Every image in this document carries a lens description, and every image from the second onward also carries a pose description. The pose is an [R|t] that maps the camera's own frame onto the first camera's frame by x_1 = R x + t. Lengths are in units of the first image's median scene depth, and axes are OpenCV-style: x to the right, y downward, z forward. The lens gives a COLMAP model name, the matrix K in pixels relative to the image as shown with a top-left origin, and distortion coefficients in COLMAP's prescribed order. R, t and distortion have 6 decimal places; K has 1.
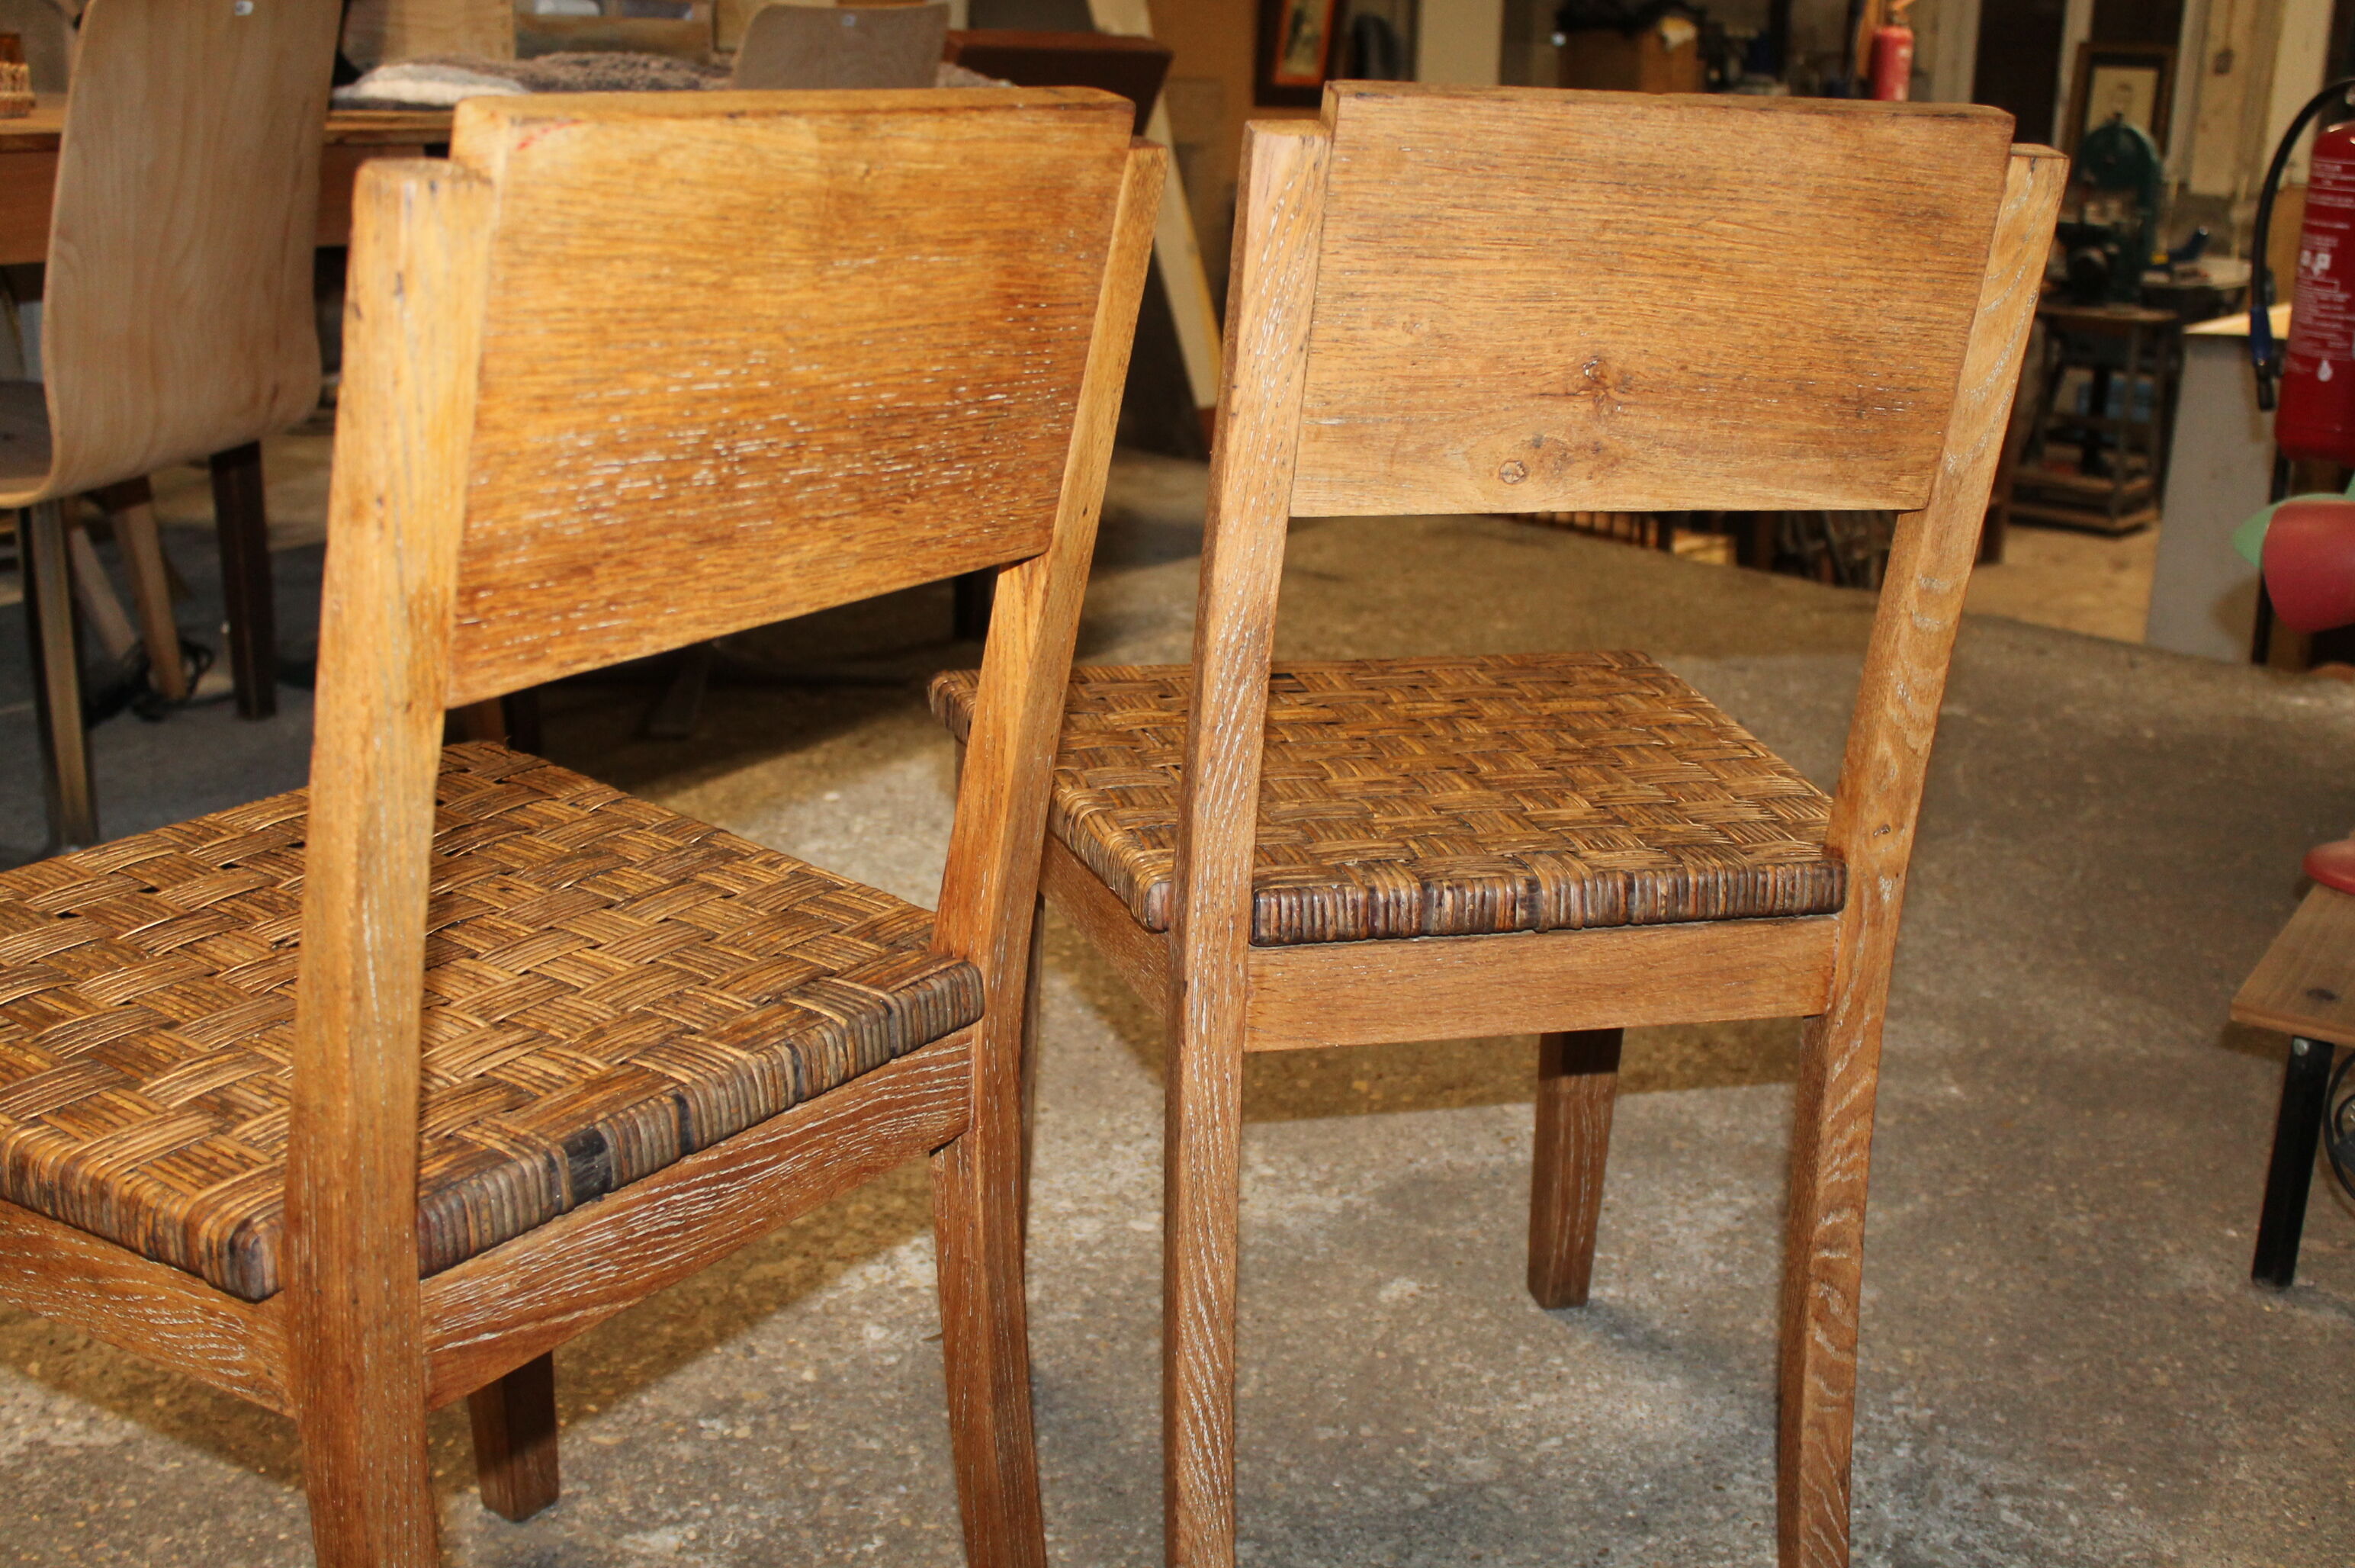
lens RADIAL K [[2630.0, 0, 1139.6], [0, 2630.0, 752.2], [0, 0, 1]] dist [-0.147868, 0.171350]
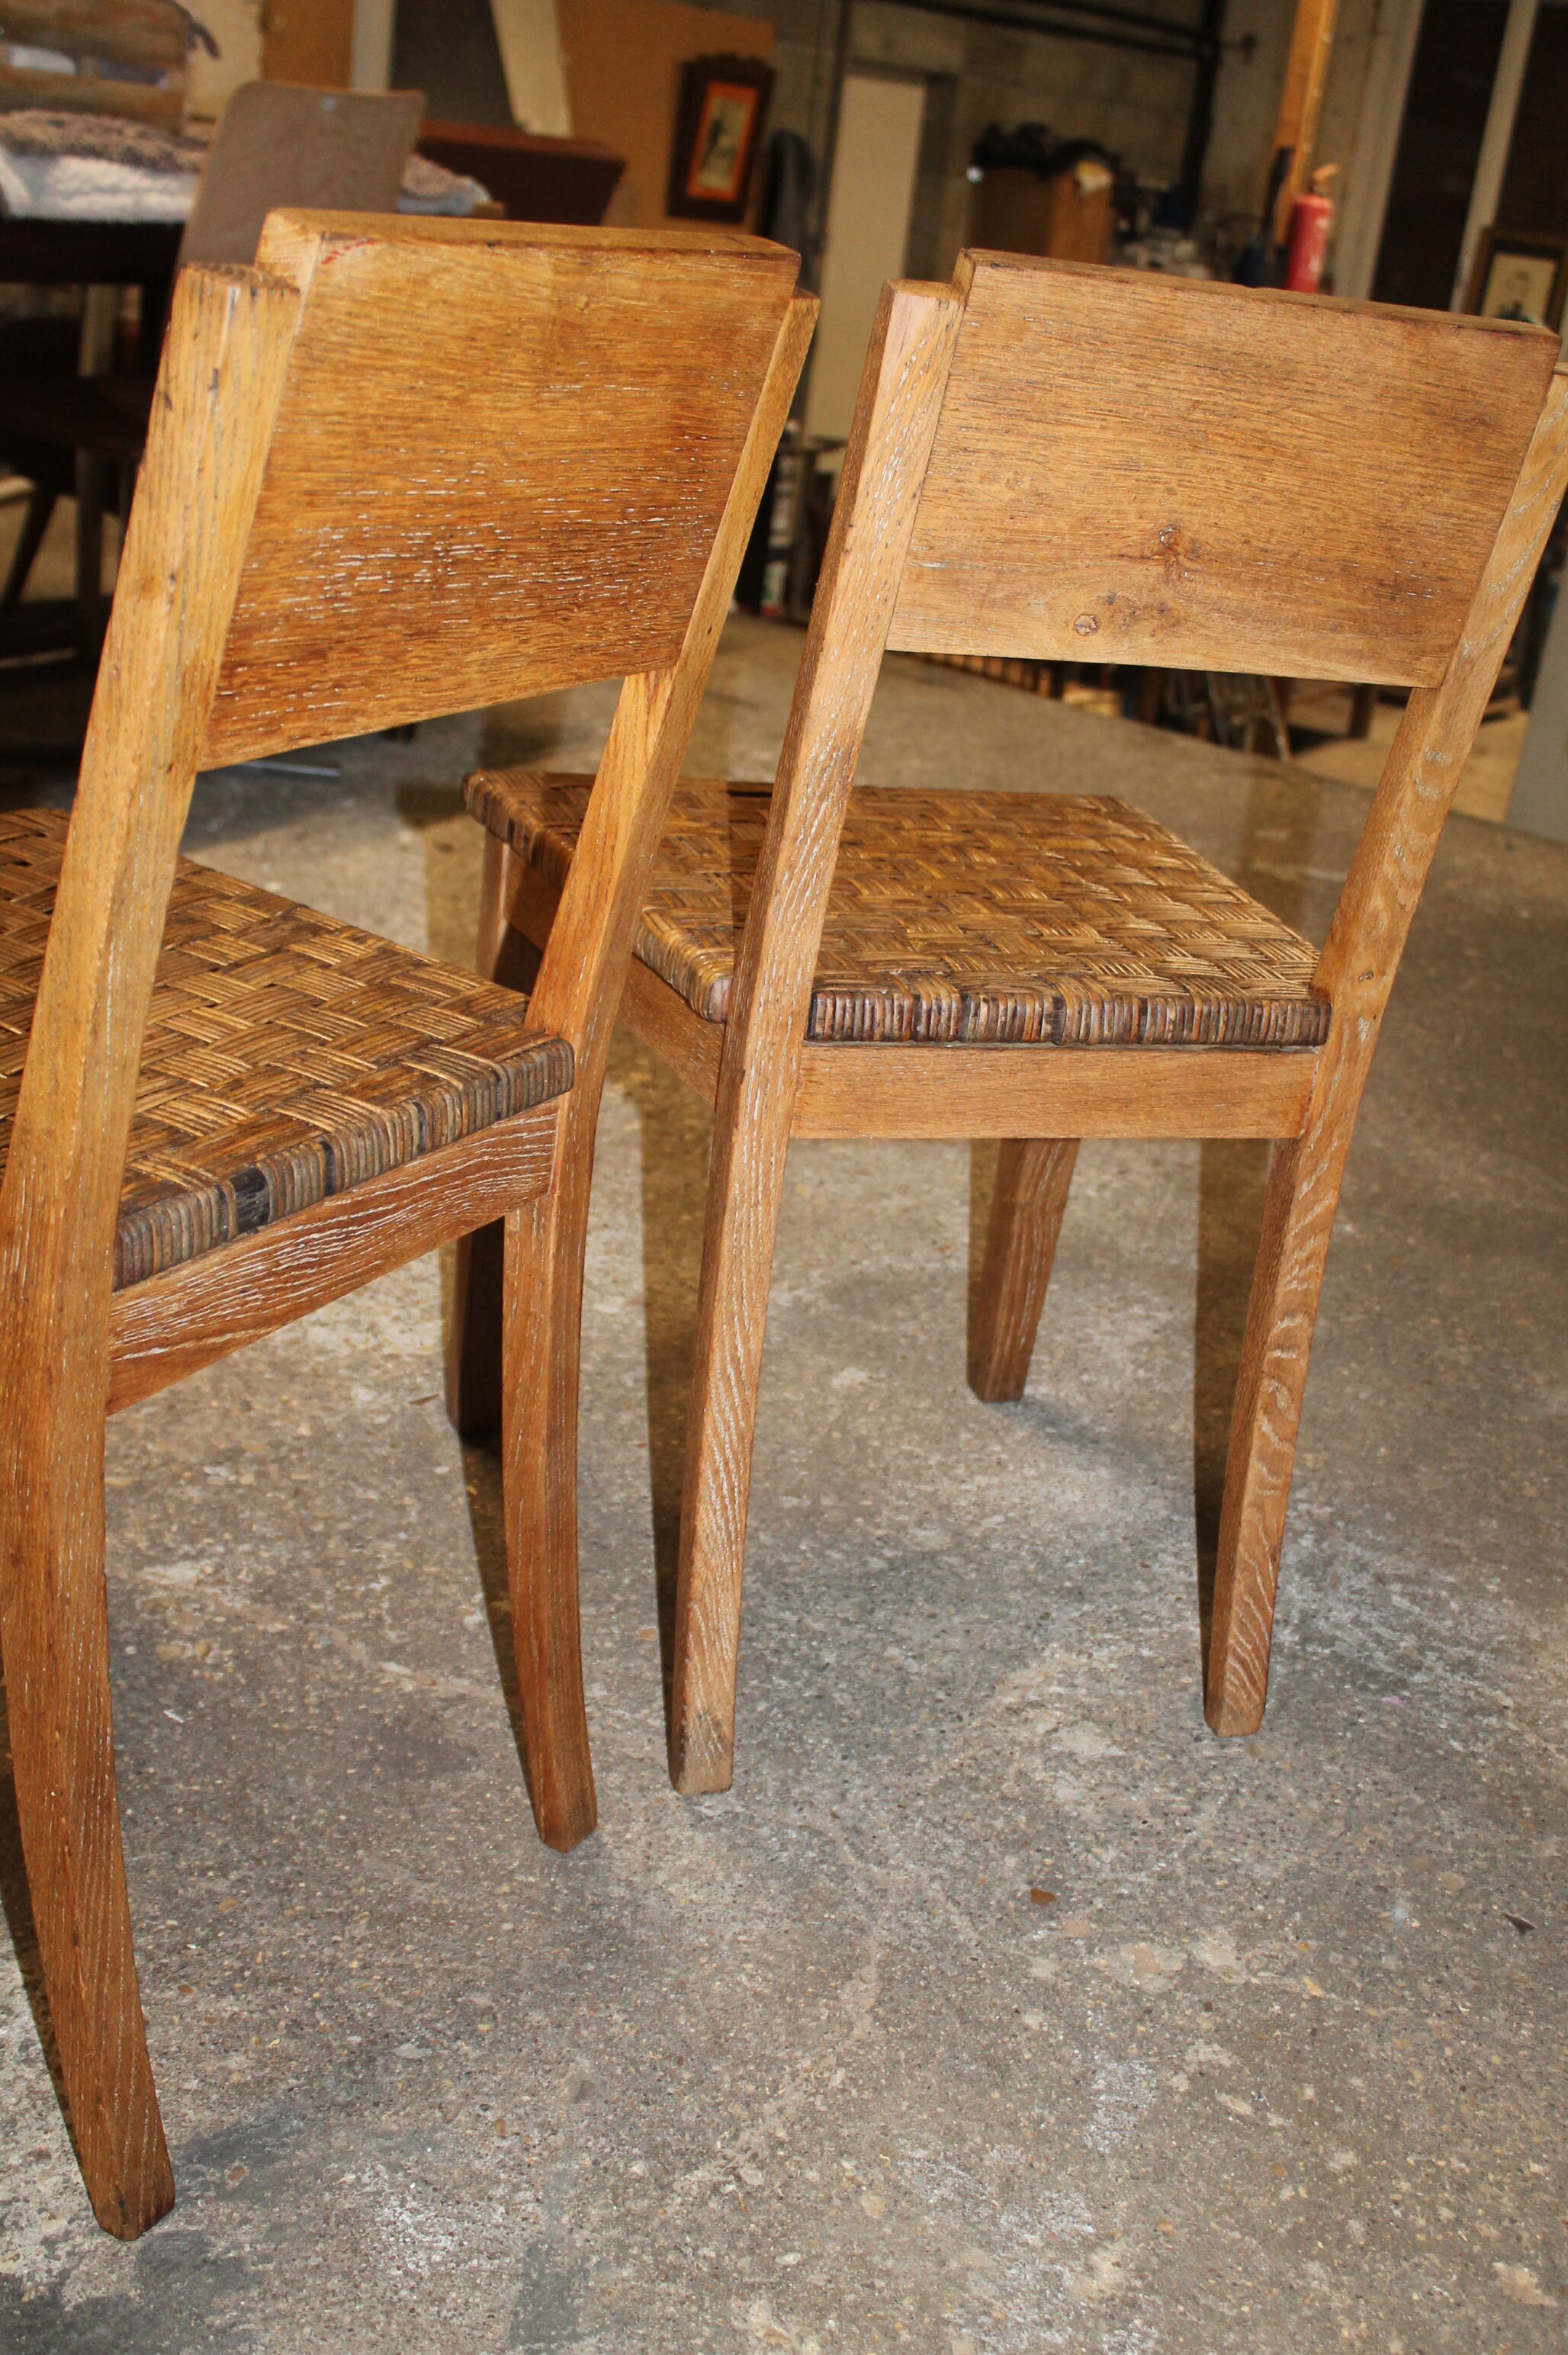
lens RADIAL K [[2630.0, 0, 783.3], [0, 2630.0, 1189.5], [0, 0, 1]] dist [-0.147868, 0.171350]
pose [[0.991275, 0.053260, 0.120568, -0.091705], [-0.067185, 0.991144, 0.114544, 0.009748], [-0.113400, -0.121645, 0.986074, -0.081368]]
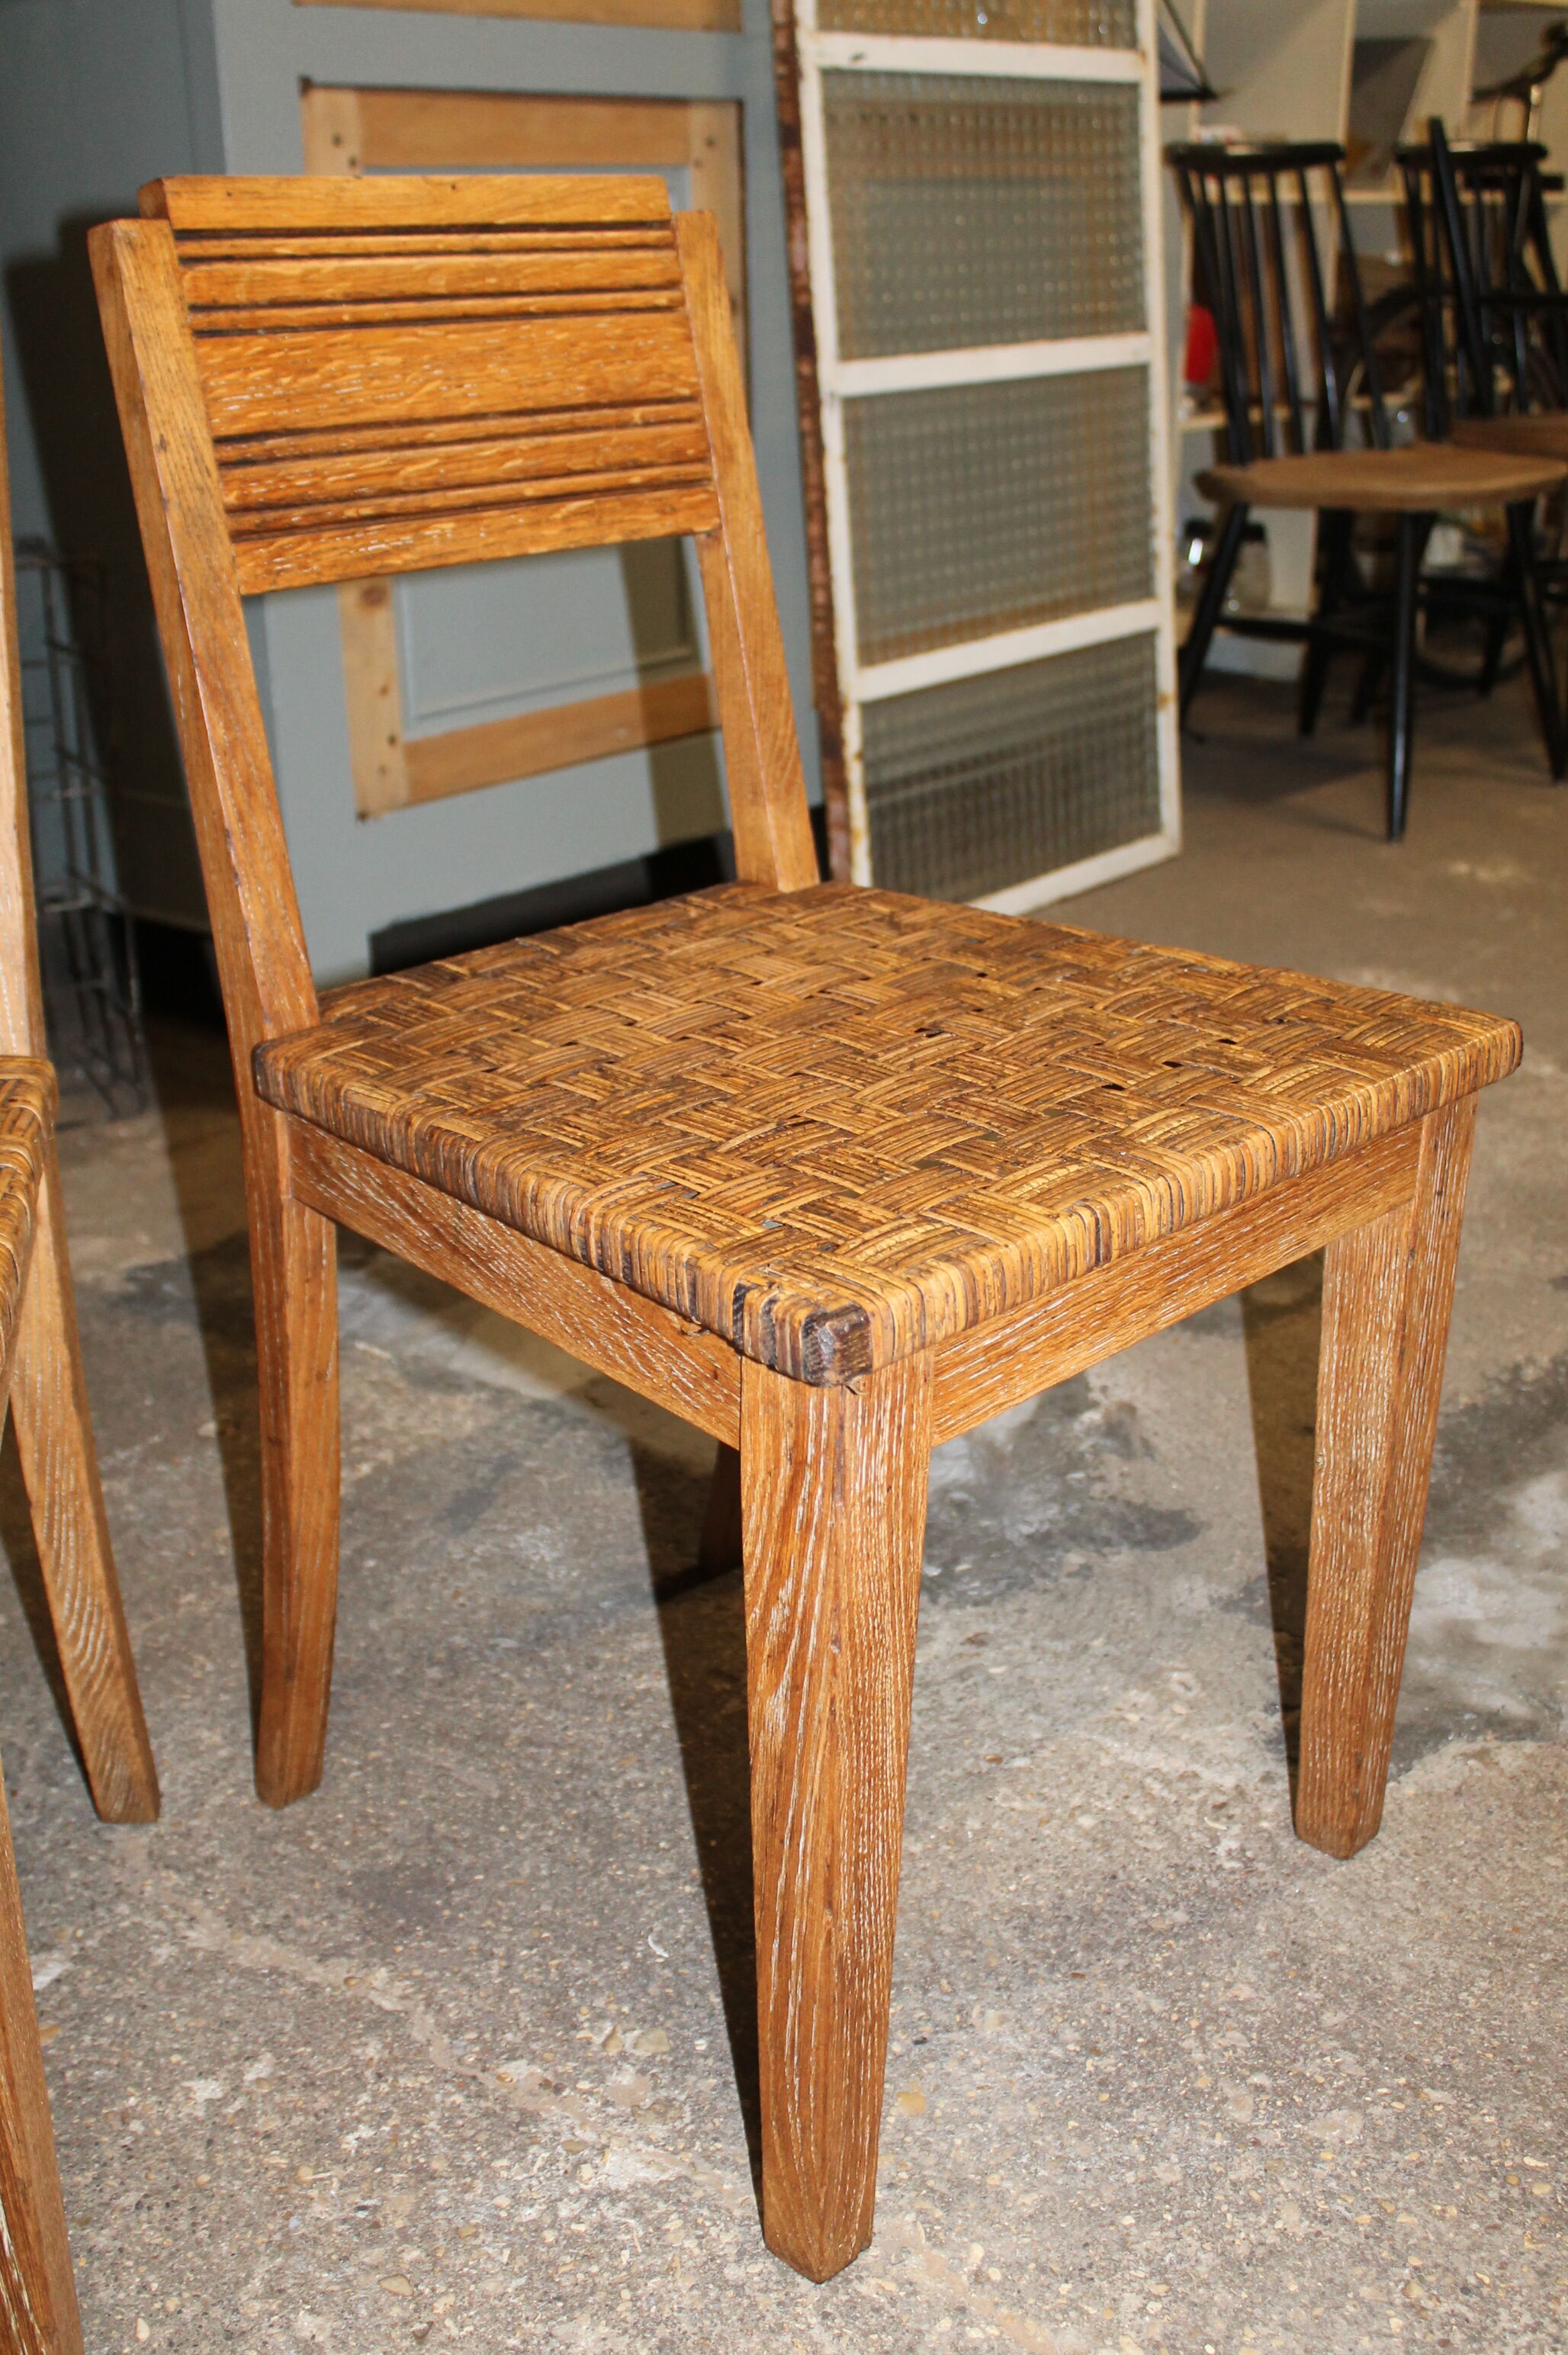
lens RADIAL K [[2560.0, 0, 784.0], [0, 2560.0, 1177.5], [0, 0, 1]] dist [-0.119395, 0.164073]
pose [[-0.990020, -0.075515, 0.118983, -0.359300], [0.012848, 0.792423, 0.609837, -0.463439], [-0.140337, 0.605279, -0.783545, 1.691537]]
